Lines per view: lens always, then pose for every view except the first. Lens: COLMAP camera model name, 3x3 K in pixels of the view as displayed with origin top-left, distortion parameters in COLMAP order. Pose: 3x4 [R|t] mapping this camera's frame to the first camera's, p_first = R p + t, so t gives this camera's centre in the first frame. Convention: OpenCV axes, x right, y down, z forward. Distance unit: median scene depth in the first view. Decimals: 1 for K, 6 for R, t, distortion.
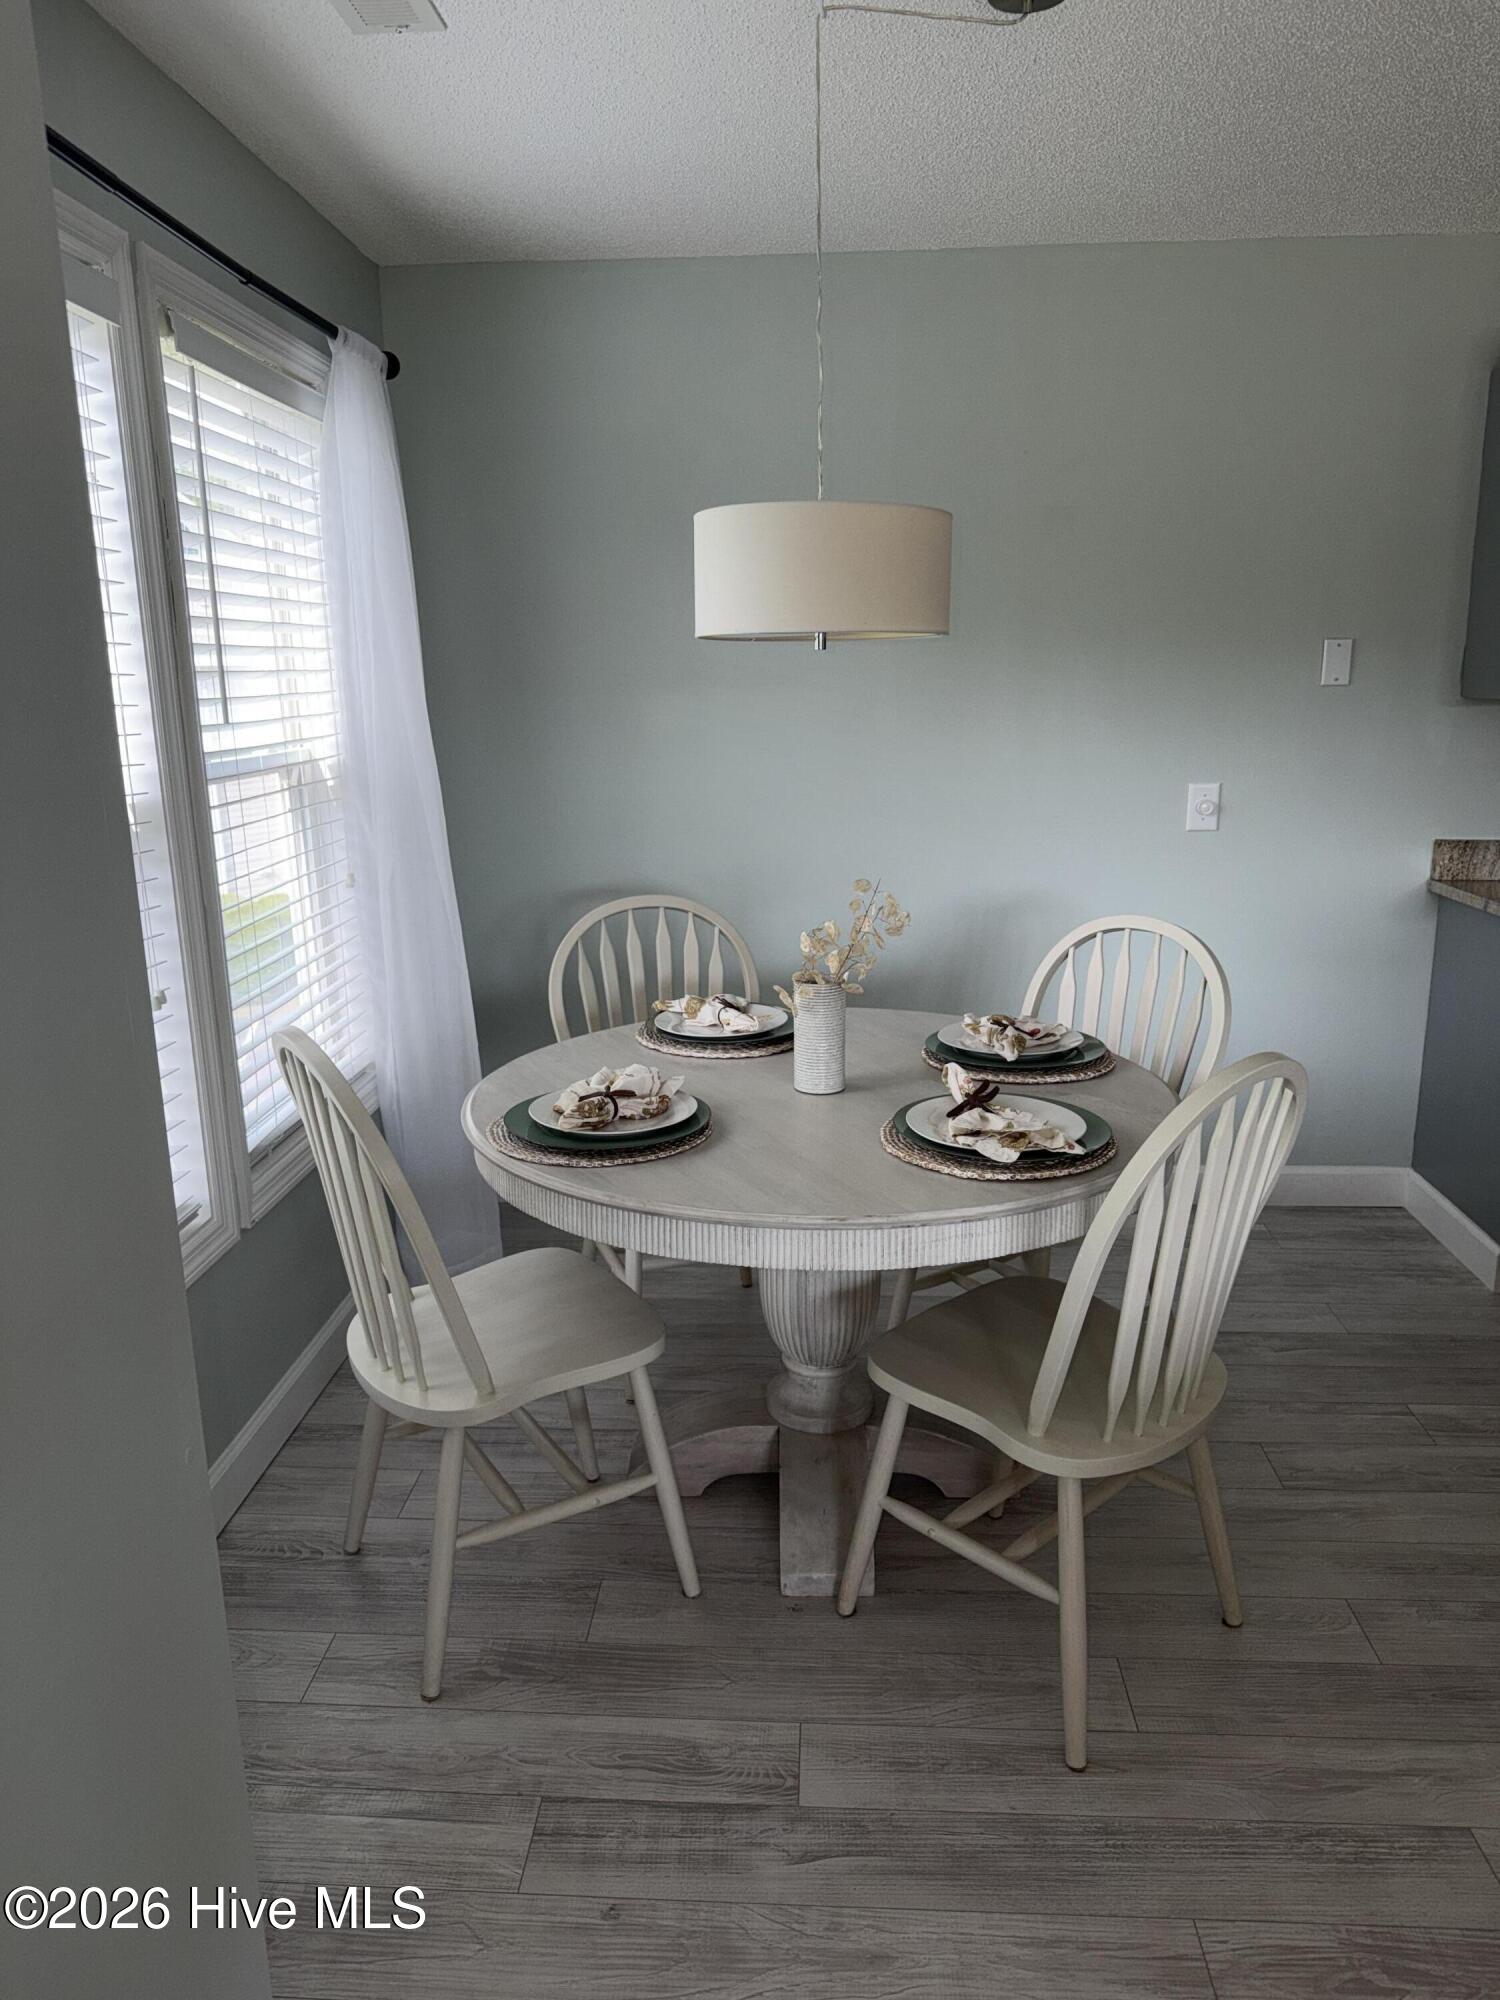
lens RADIAL K [[1409.0, 0, 750.0], [0, 1409.0, 1000.0], [0, 0, 1]] dist [-0.000072, -0.004211]
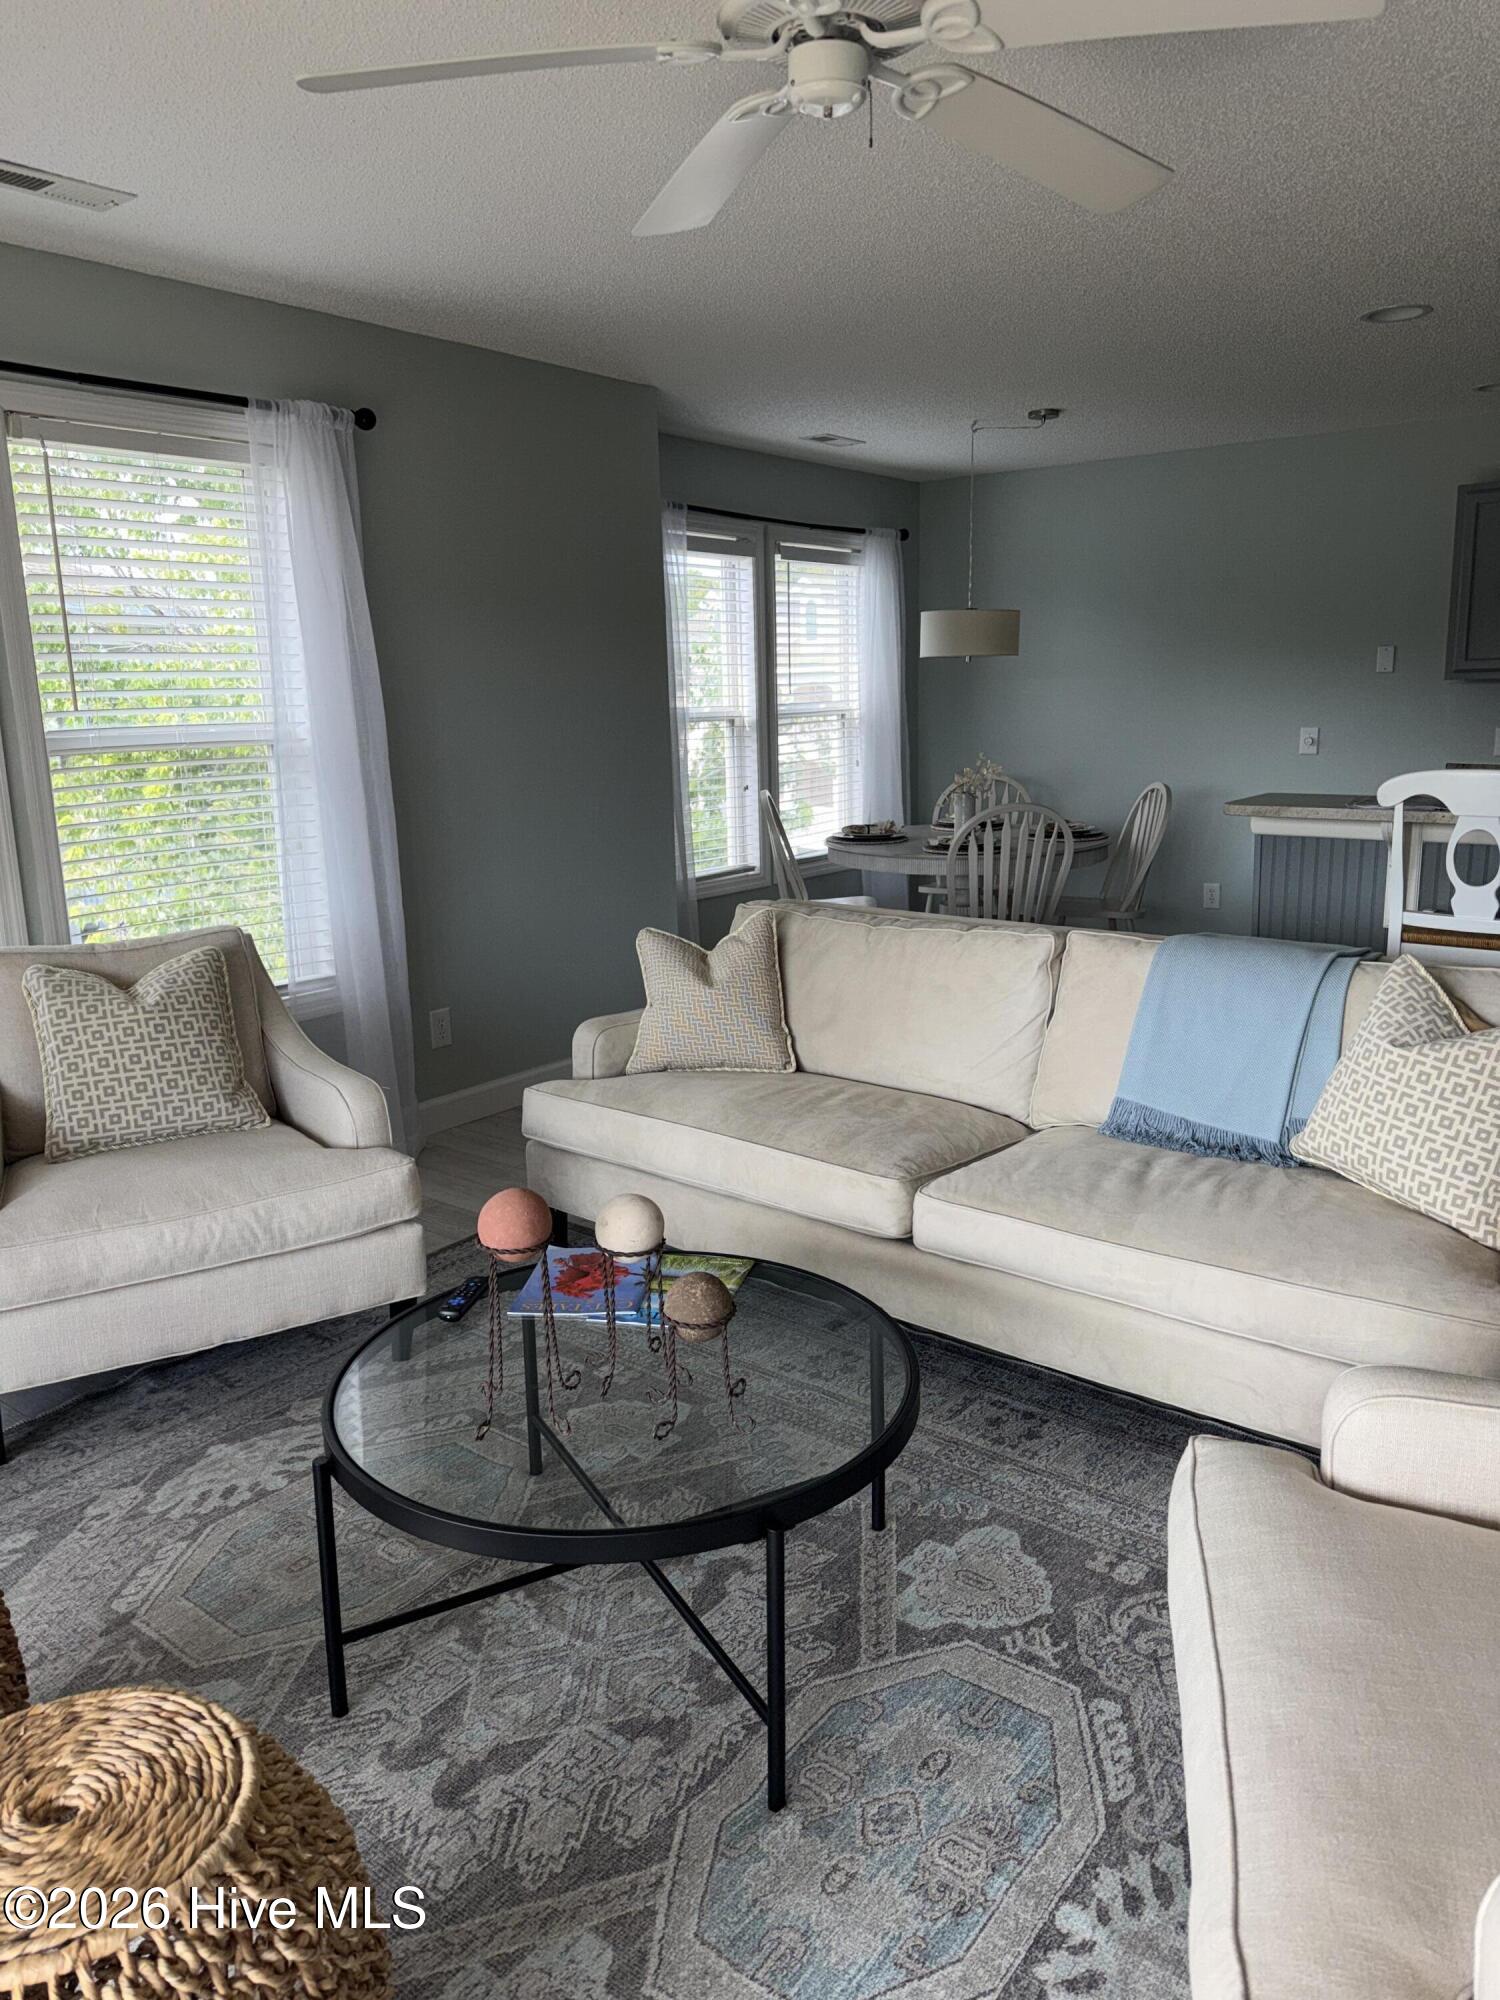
lens RADIAL K [[1409.0, 0, 750.0], [0, 1409.0, 1000.0], [0, 0, 1]] dist [-0.000072, -0.004211]
pose [[0.825266, 0.111448, -0.553639, 0.972792], [-0.111111, 0.993216, 0.034310, 0.261116], [0.553706, 0.033200, 0.832050, -1.089113]]
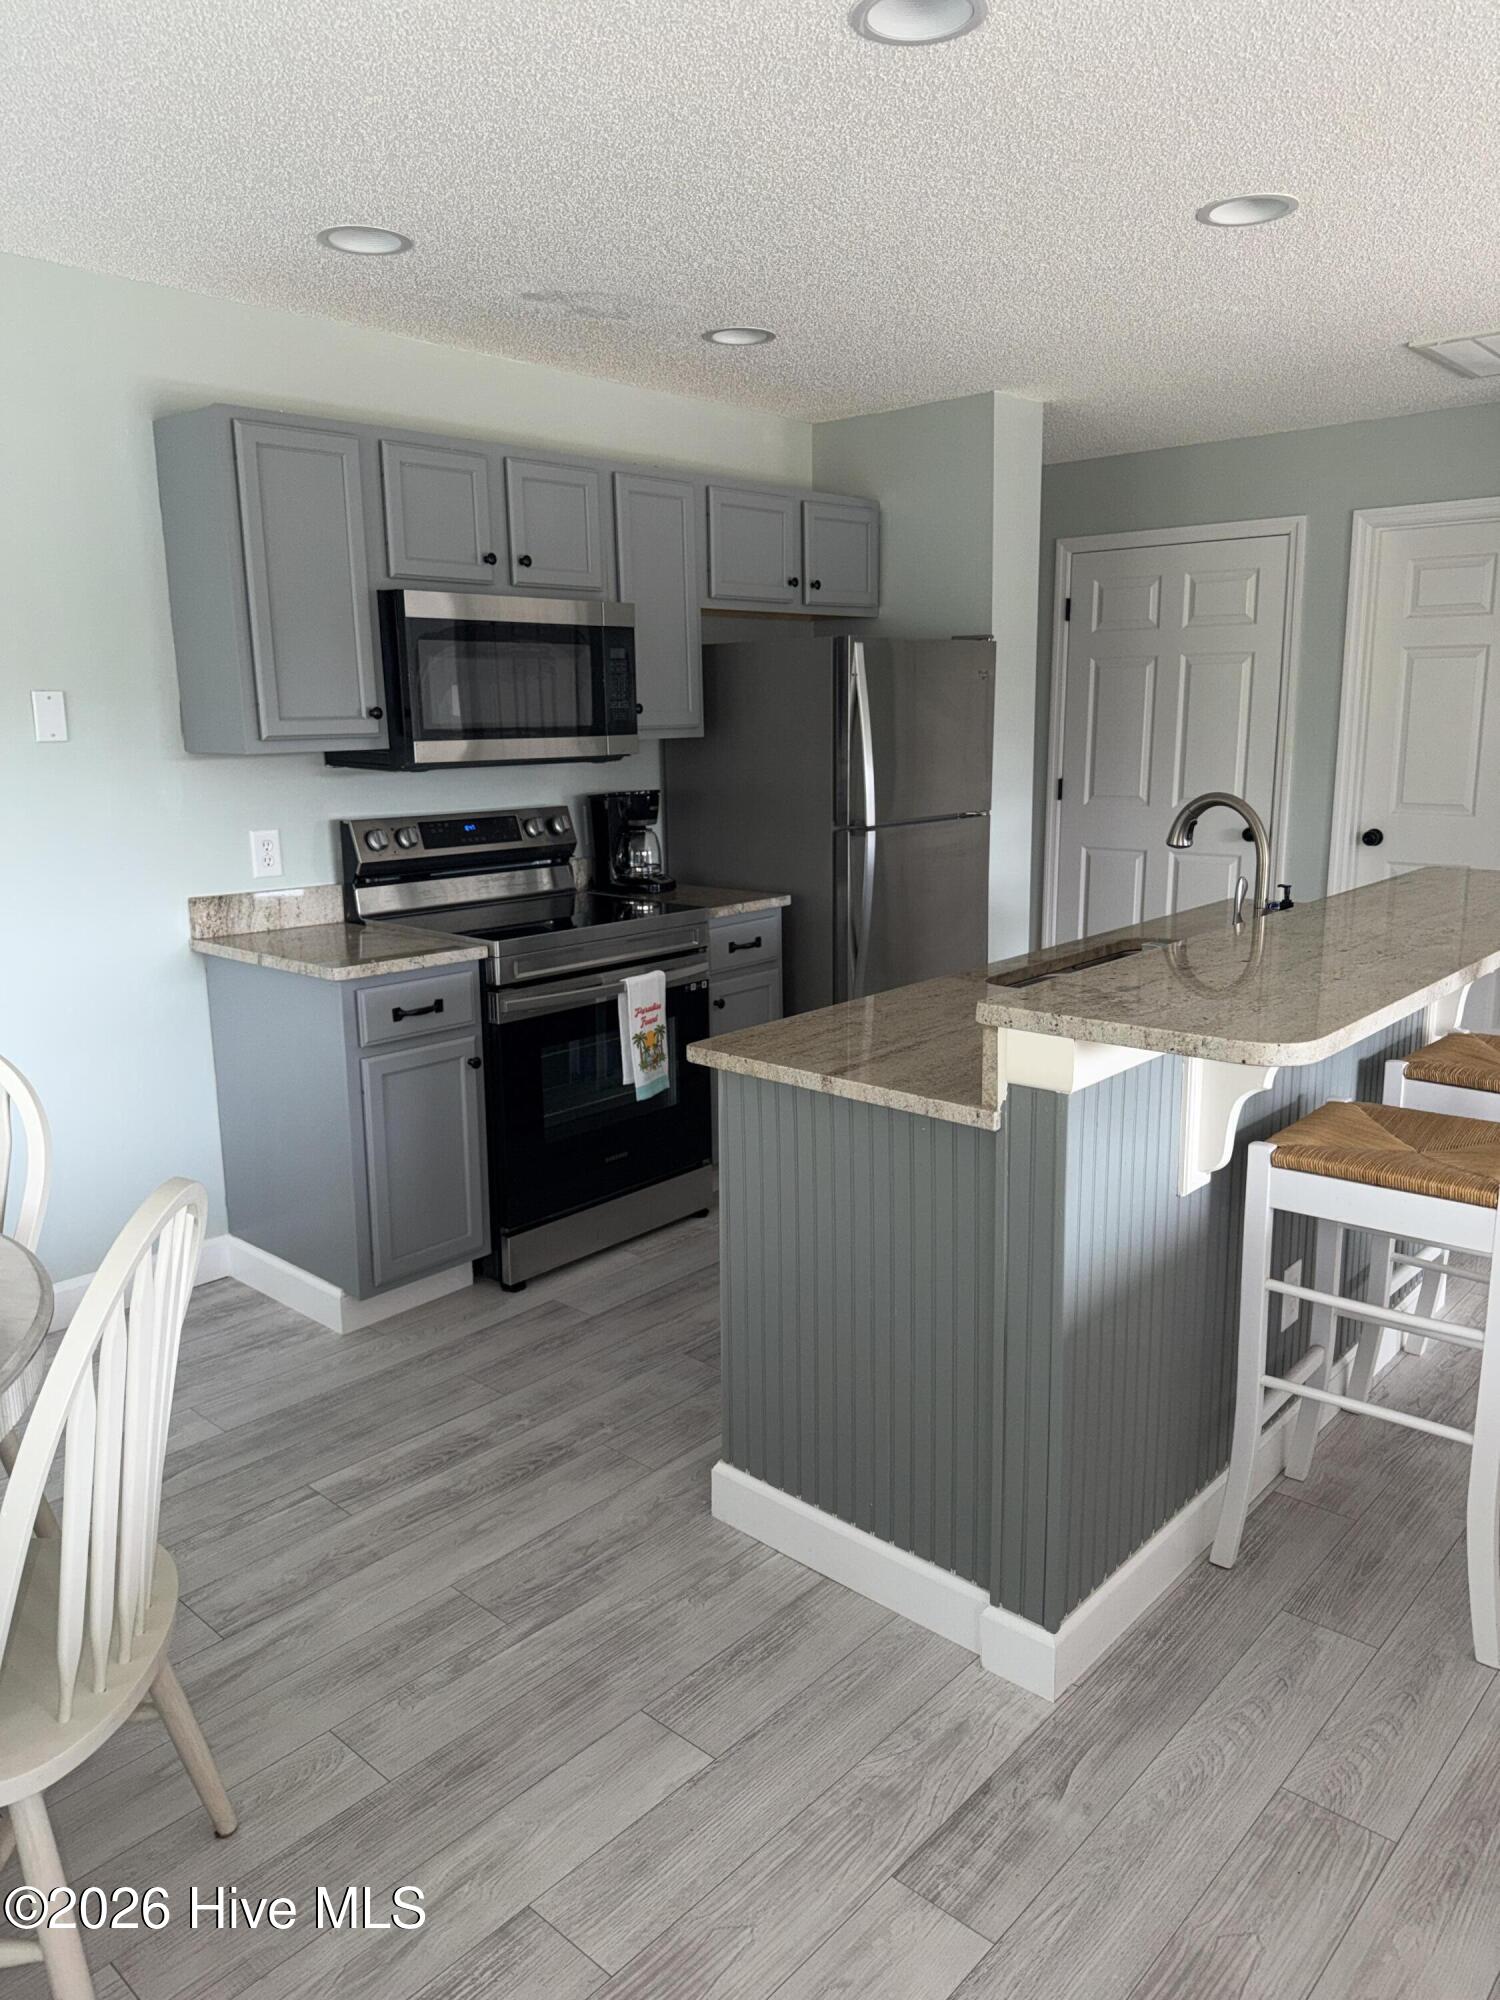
lens RADIAL K [[1409.0, 0, 750.0], [0, 1409.0, 1000.0], [0, 0, 1]] dist [-0.000072, -0.004211]
pose [[0.629325, -0.151910, 0.762151, -0.023491], [0.178037, 0.982809, 0.048882, -0.028458], [-0.756474, 0.104928, 0.645551, 0.108936]]
